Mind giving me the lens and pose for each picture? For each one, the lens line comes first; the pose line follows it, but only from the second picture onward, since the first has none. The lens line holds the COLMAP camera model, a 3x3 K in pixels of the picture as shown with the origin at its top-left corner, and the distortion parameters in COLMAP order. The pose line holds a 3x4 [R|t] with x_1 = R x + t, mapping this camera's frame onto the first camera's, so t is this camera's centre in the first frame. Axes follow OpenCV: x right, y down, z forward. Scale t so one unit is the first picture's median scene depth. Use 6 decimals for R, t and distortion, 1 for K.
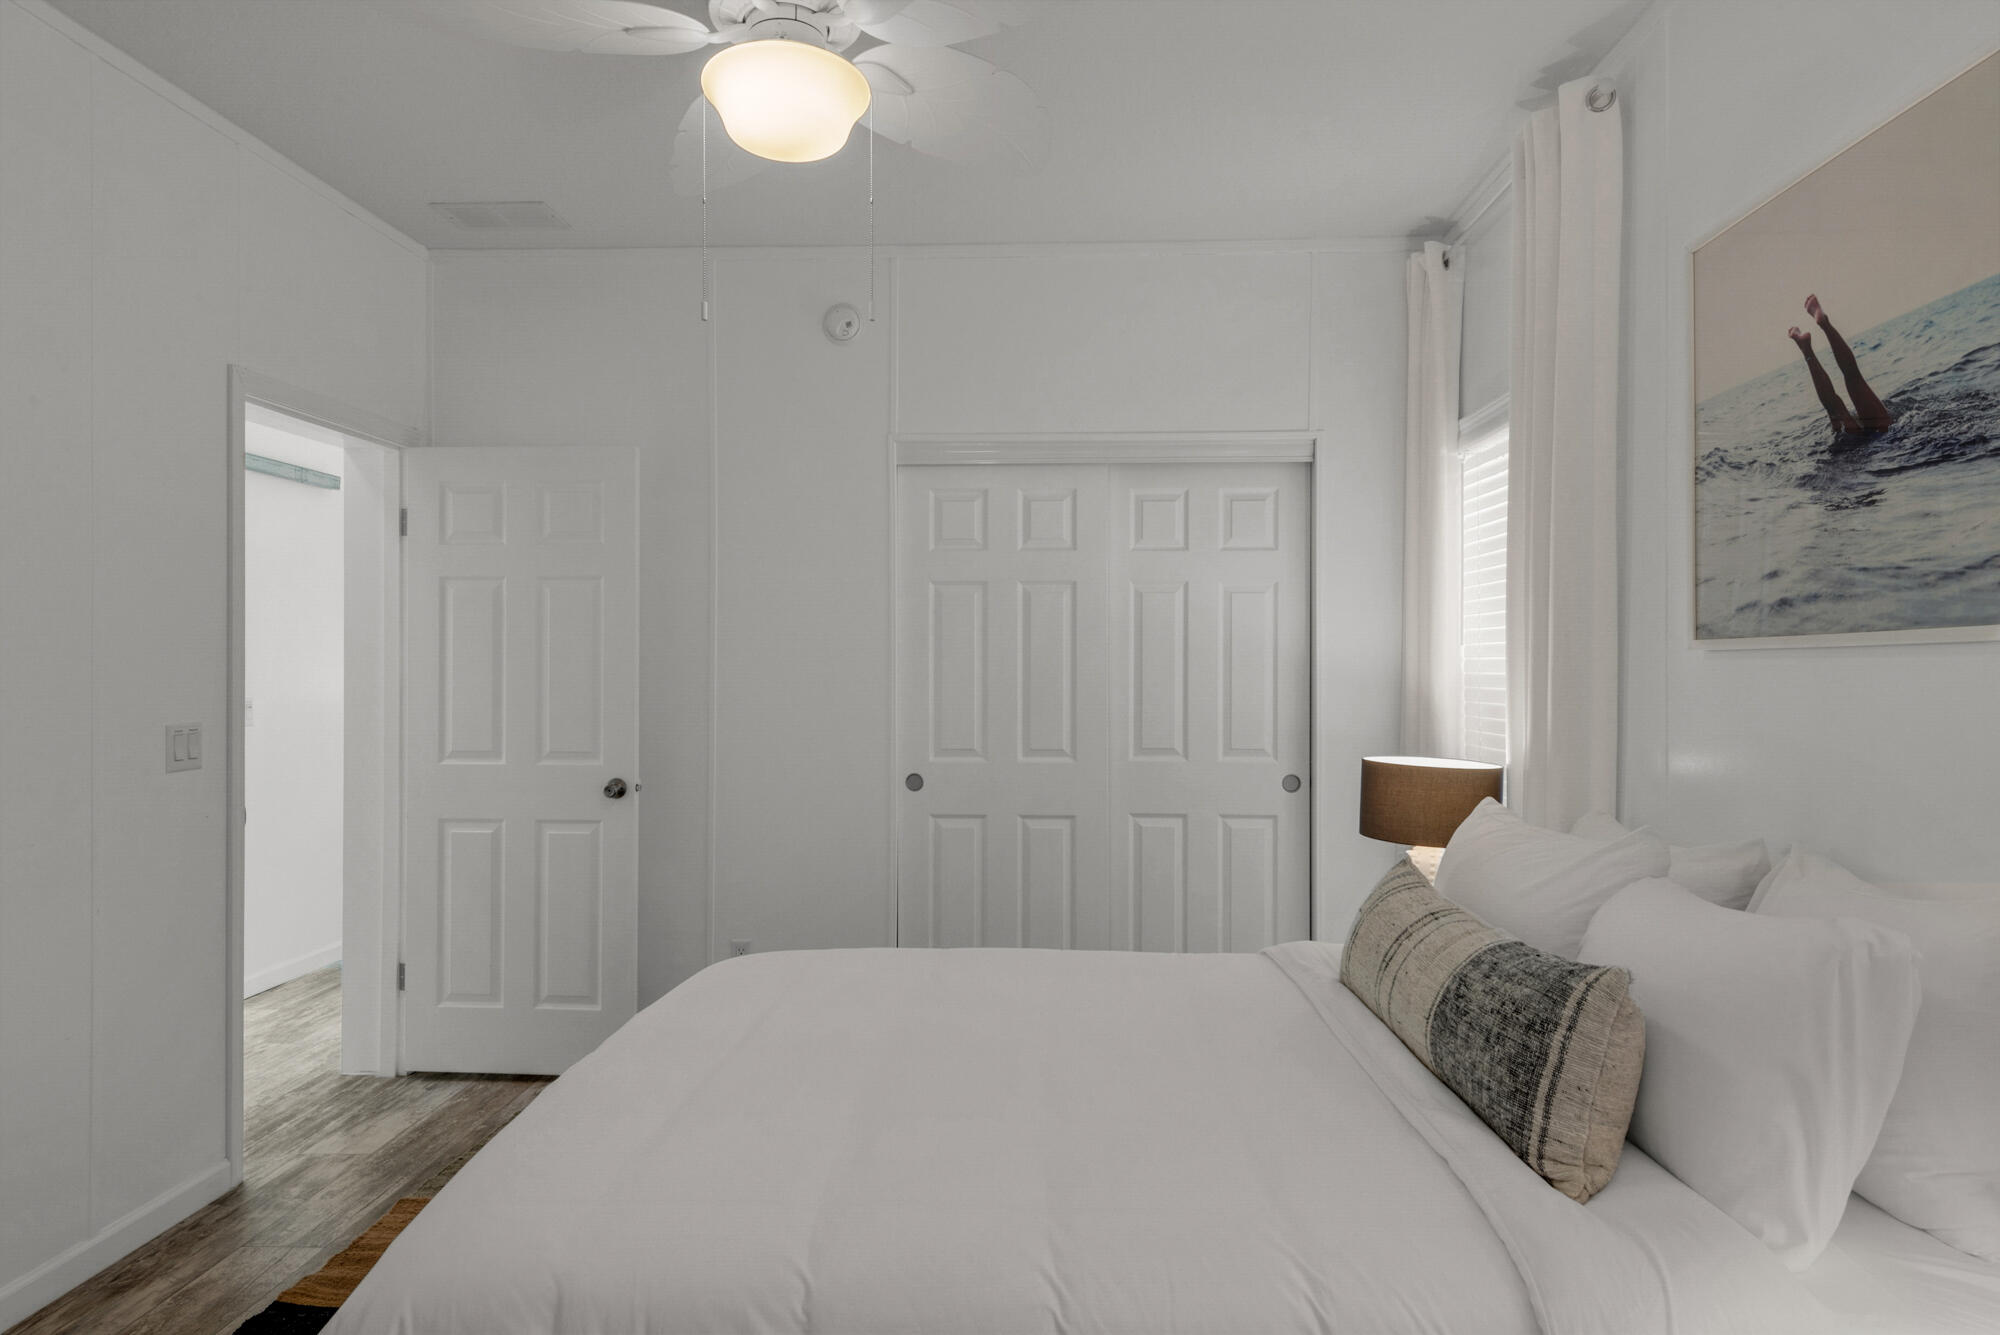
lens RADIAL K [[1152.8, 0, 1000.0], [0, 1152.8, 667.5], [0, 0, 1]] dist [-0.001698, -0.000650]
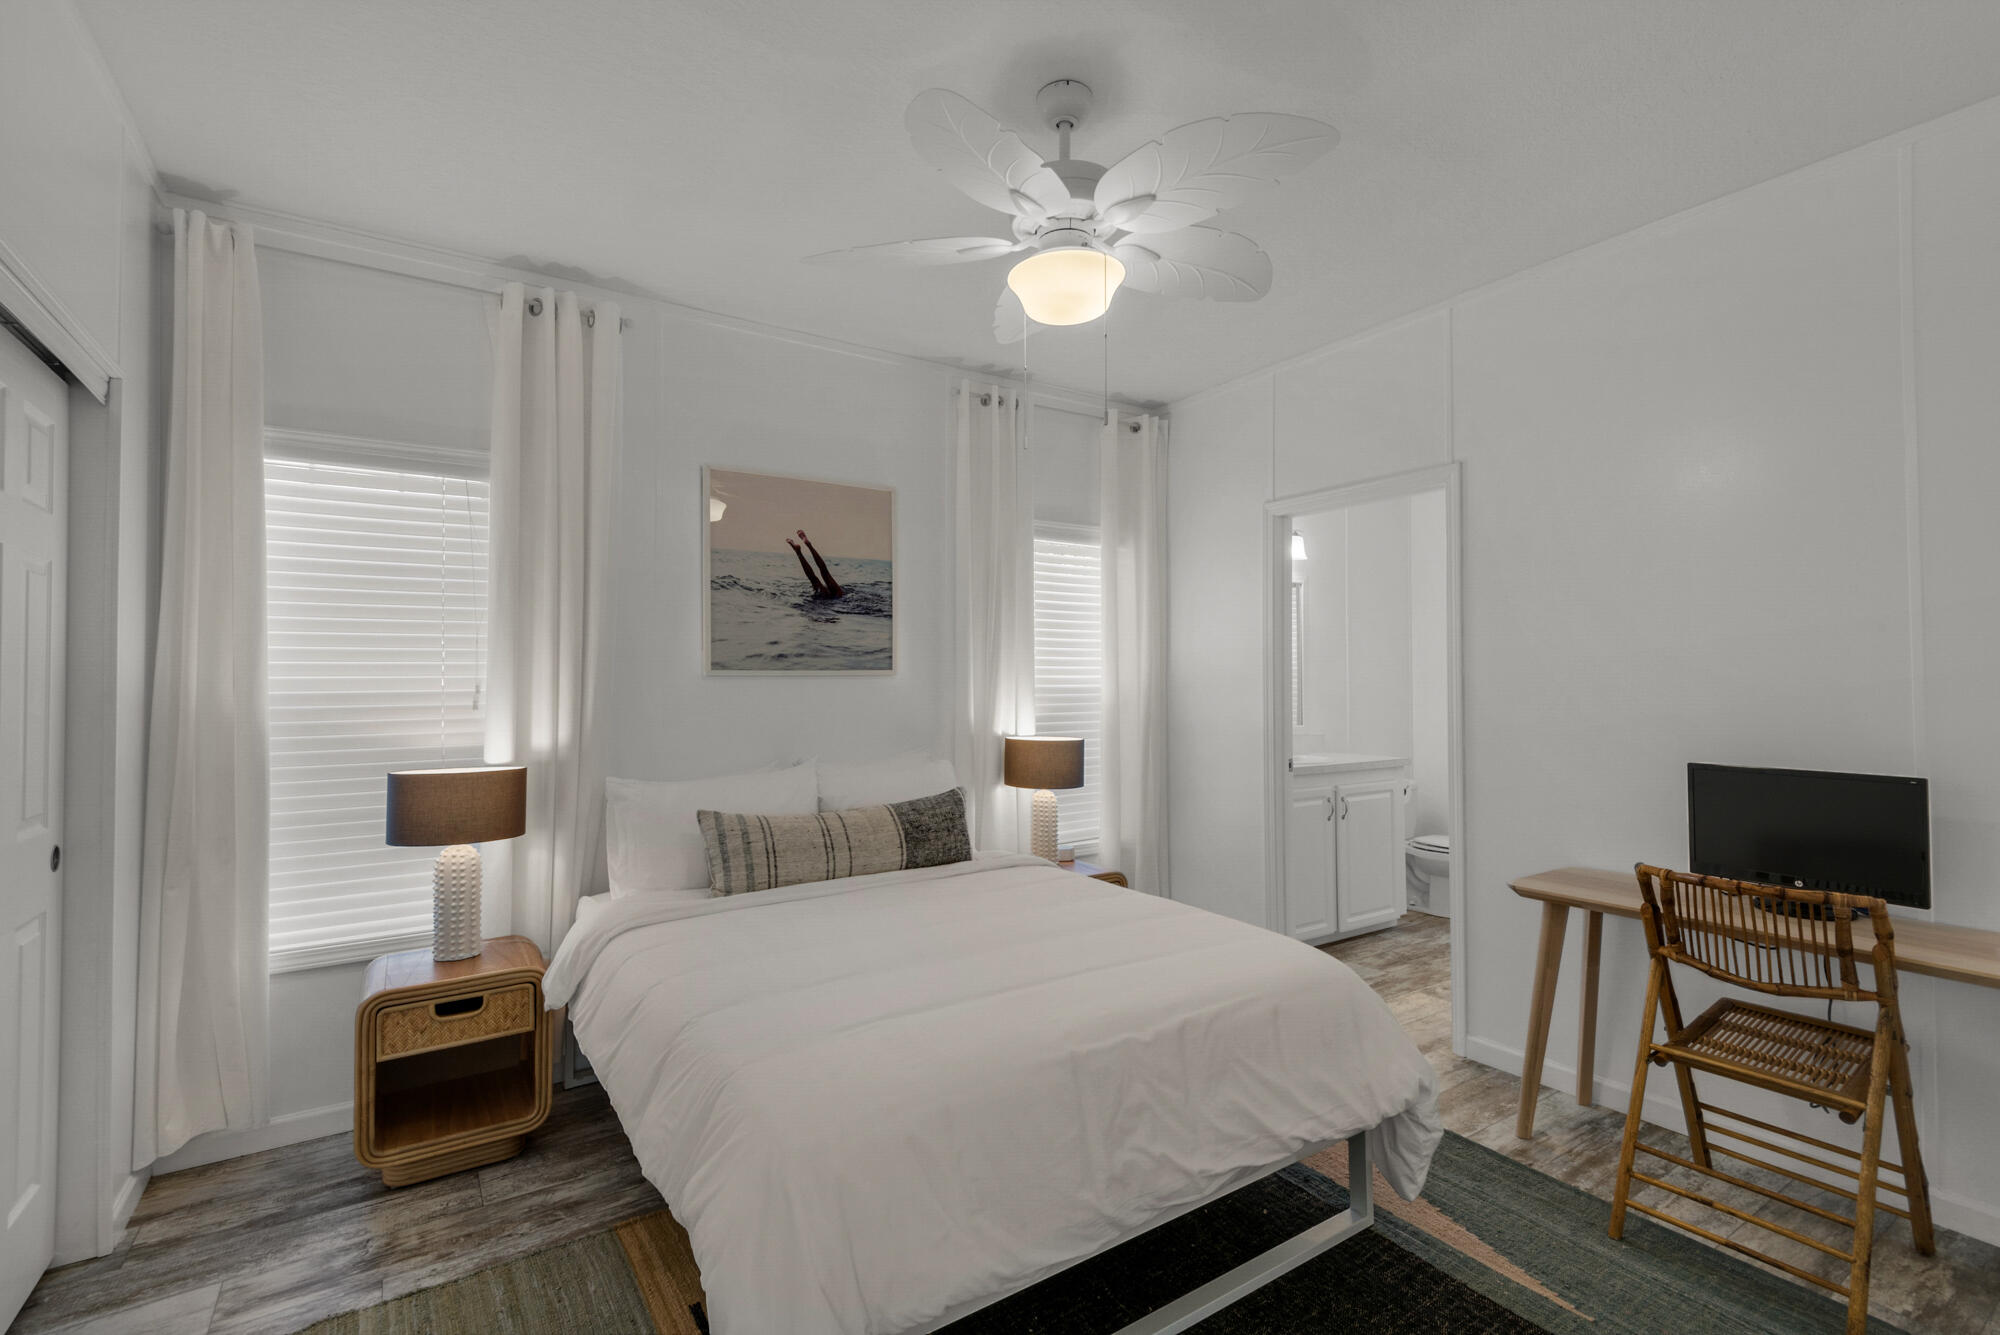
lens RADIAL K [[893.7, 0, 1000.0], [0, 893.7, 667.5], [0, 0, 1]] dist [0.036964, -0.019774]
pose [[-0.587698, 0.010864, 0.809007, -1.067647], [0.001571, 0.999923, -0.012287, -0.010699], [-0.809079, -0.005950, -0.587670, 1.772920]]
